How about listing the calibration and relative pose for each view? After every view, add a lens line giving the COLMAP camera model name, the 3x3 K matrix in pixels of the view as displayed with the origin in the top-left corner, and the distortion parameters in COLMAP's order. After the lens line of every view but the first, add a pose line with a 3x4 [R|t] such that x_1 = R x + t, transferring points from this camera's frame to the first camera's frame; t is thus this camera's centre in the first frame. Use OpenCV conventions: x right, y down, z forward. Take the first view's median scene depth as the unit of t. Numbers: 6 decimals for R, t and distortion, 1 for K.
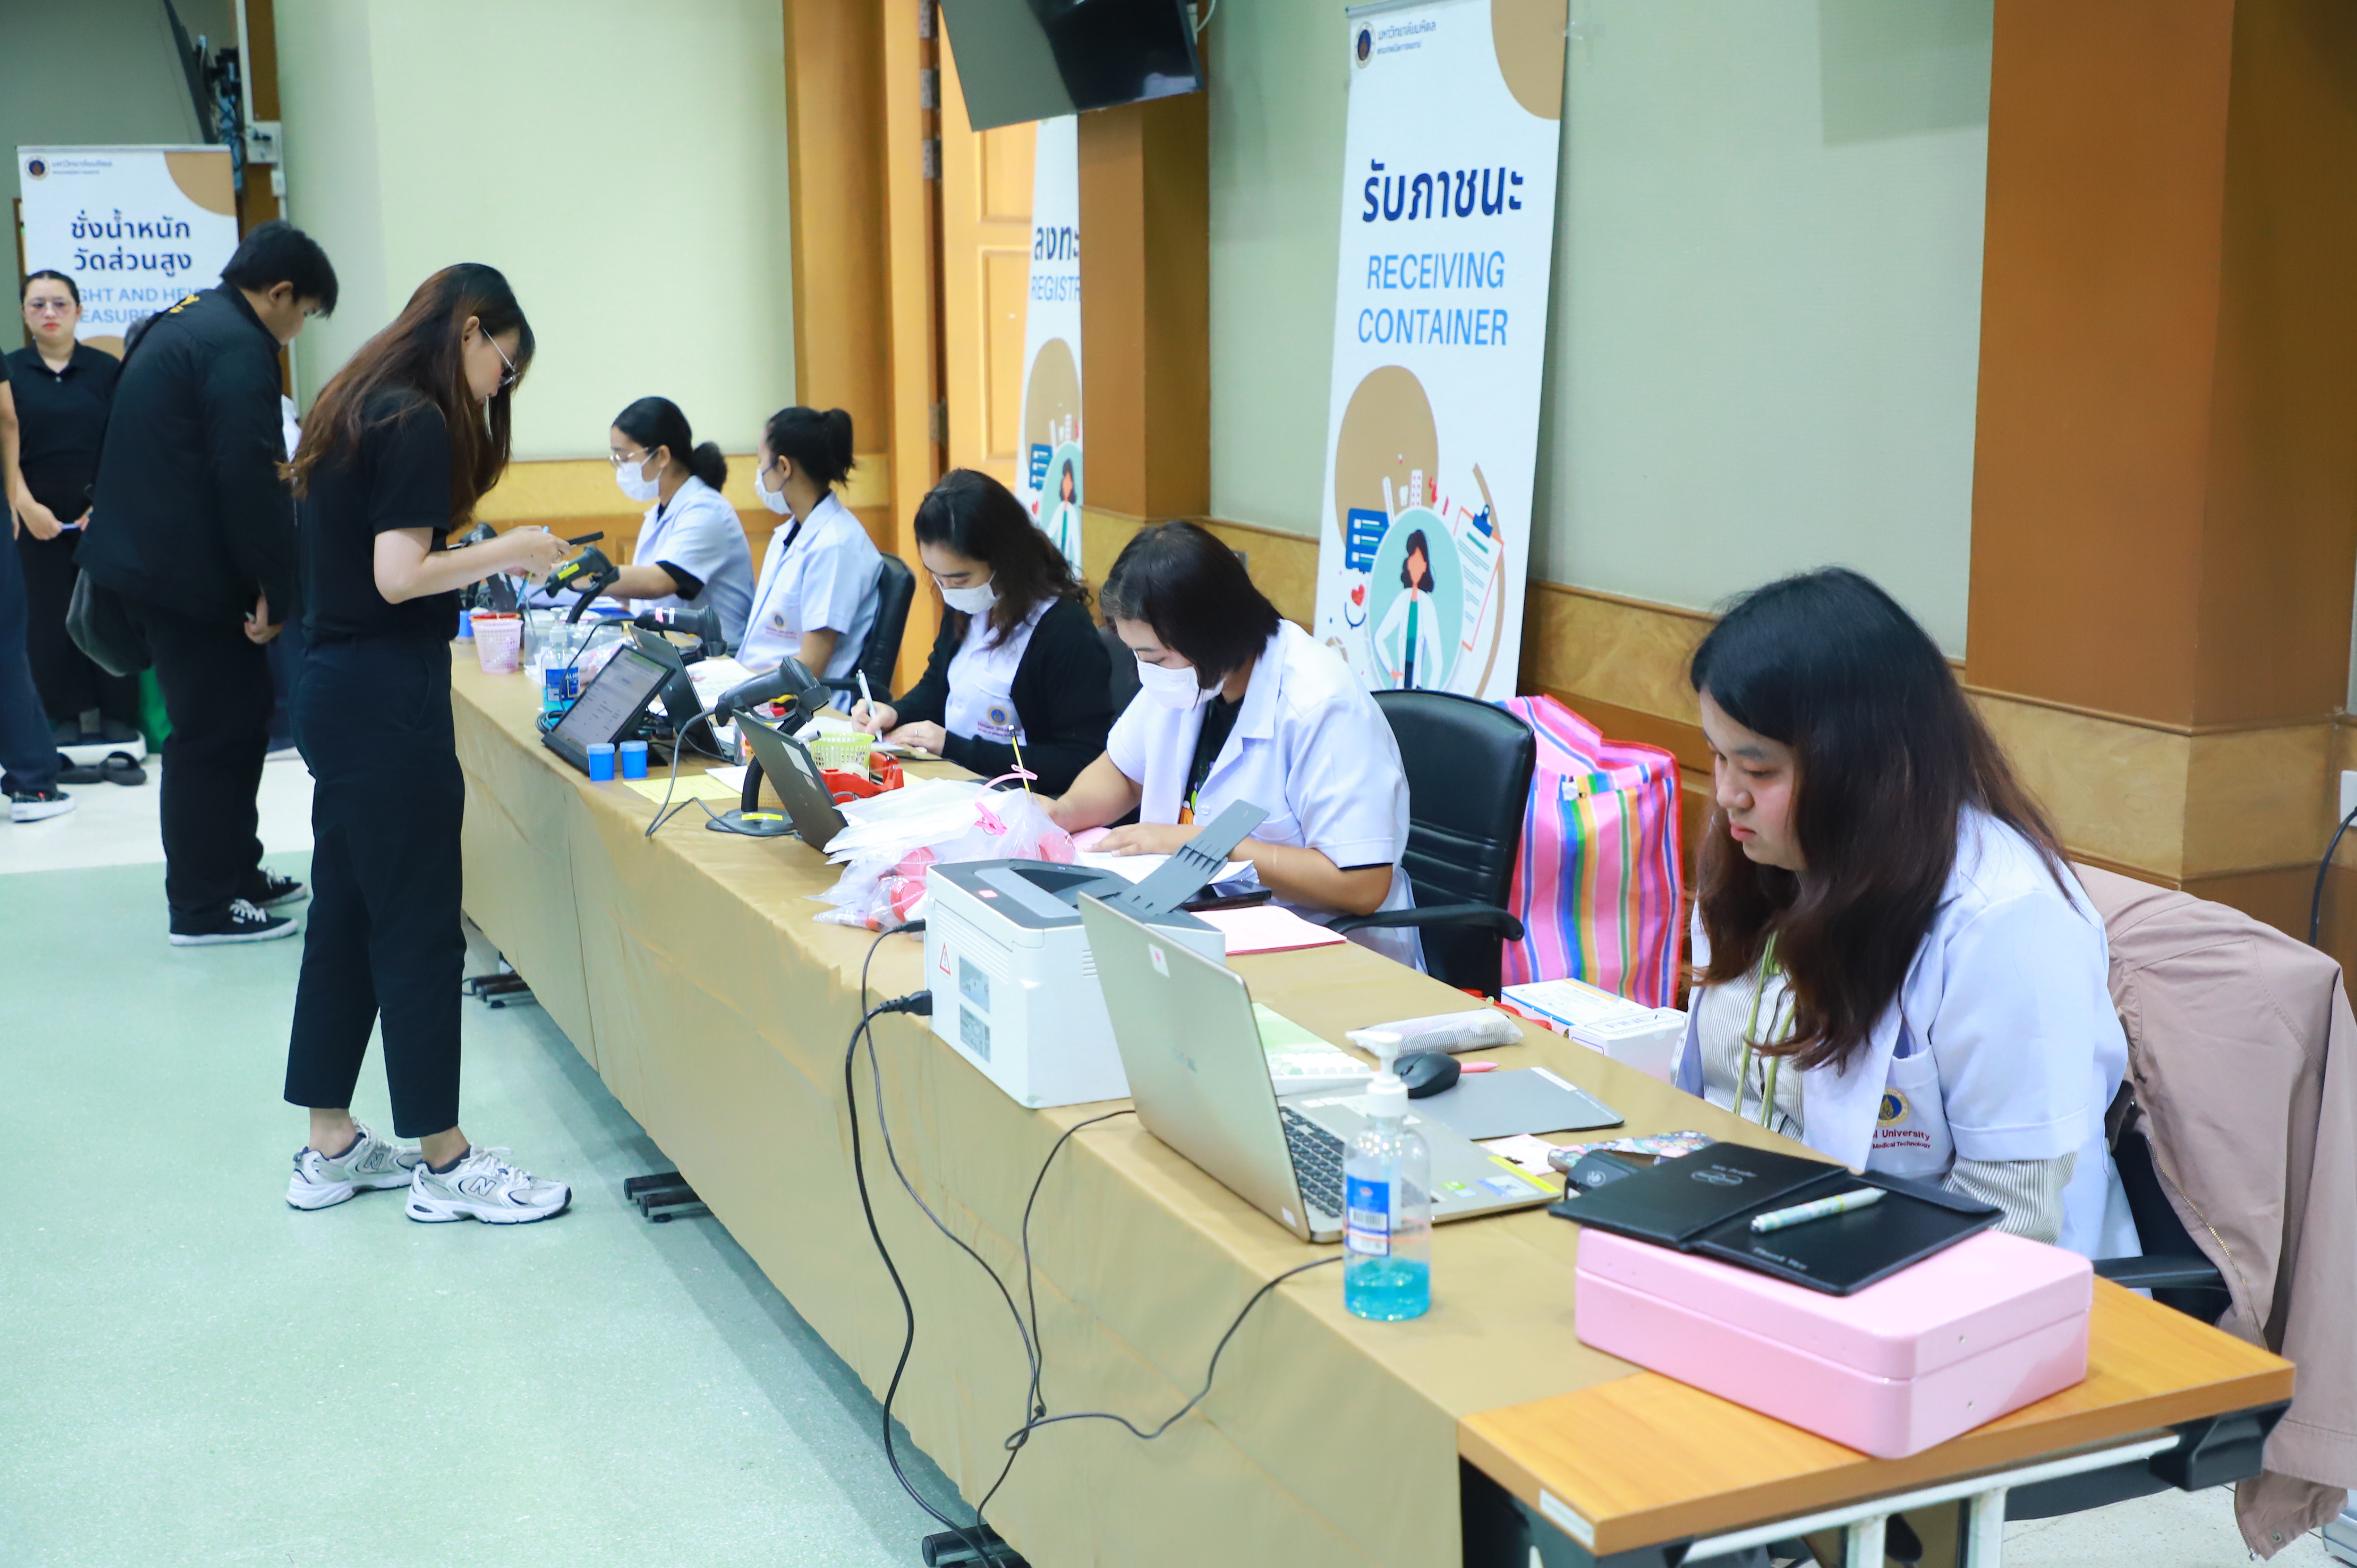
lens RADIAL K [[2700.4, 0, 1181.7], [0, 2700.4, 788.2], [0, 0, 1]] dist [-0.020549, 0.002167]
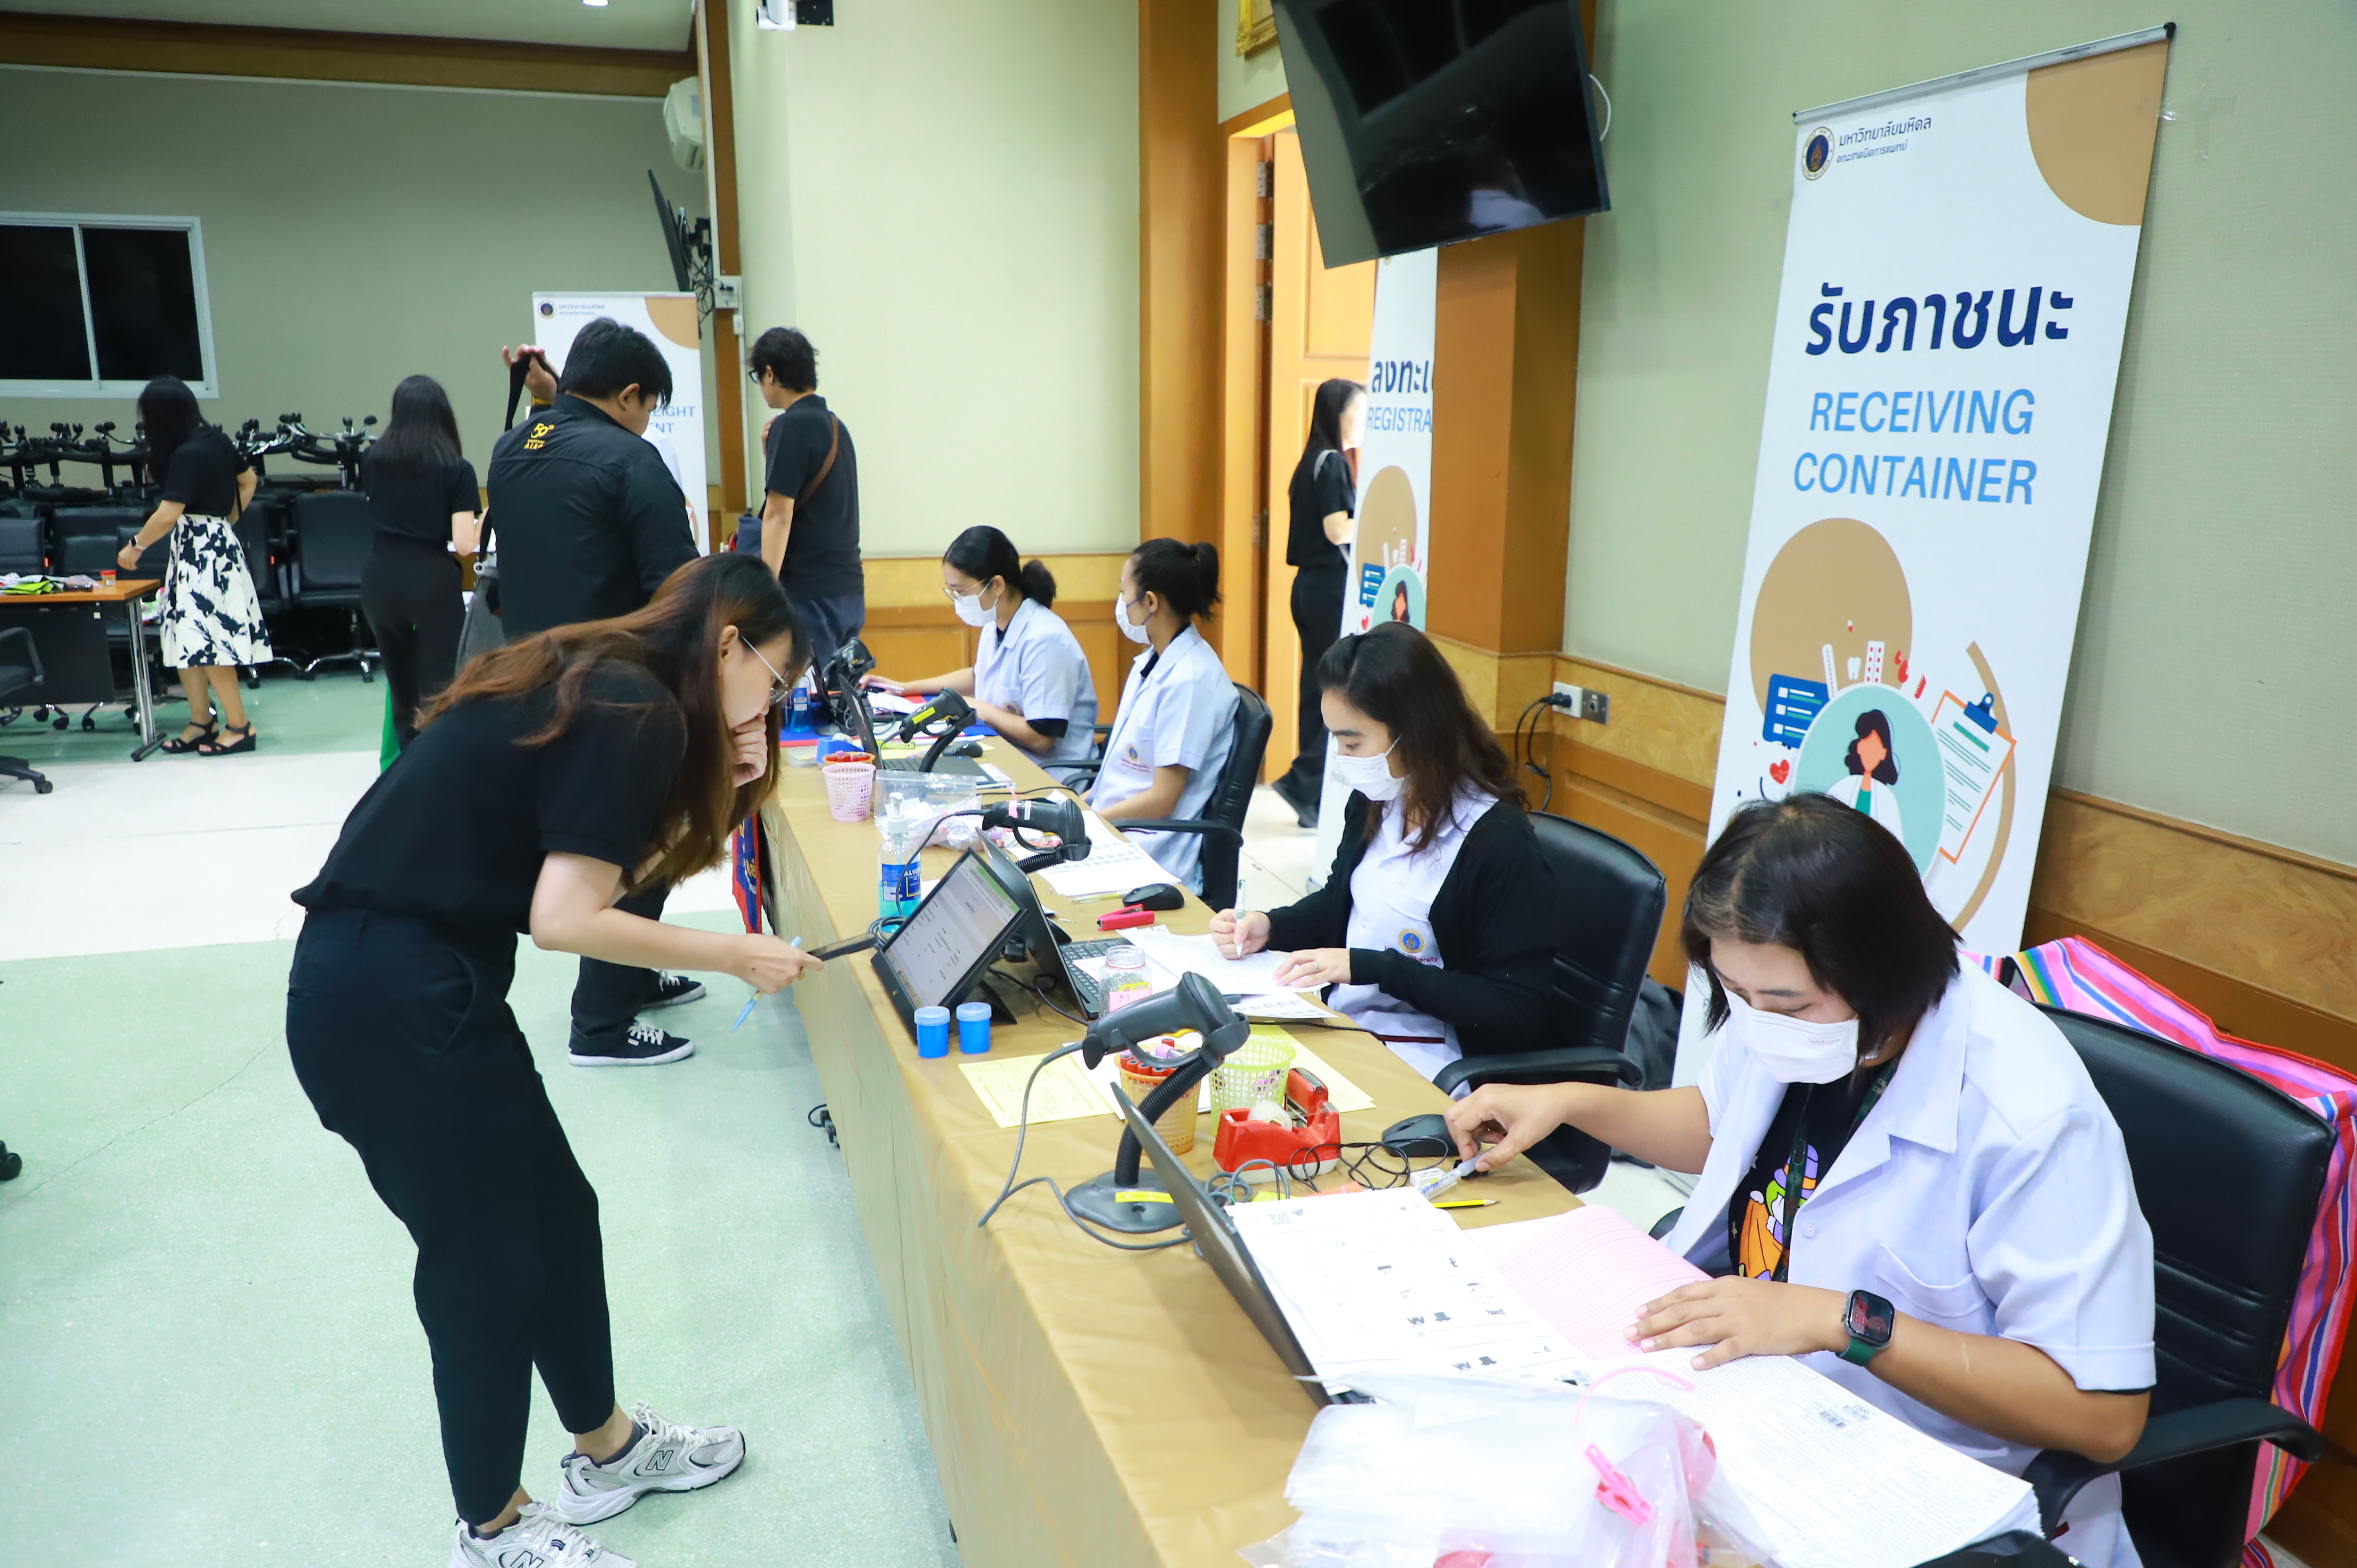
lens RADIAL K [[1765.2, 0, 1177.4], [0, 1765.2, 786.6], [0, 0, 1]] dist [-0.008425, -0.001714]
pose [[0.994189, 0.033127, -0.102428, -0.077305], [-0.030285, 0.999115, 0.029182, -0.080736], [0.103304, -0.025910, 0.994312, 0.409652]]
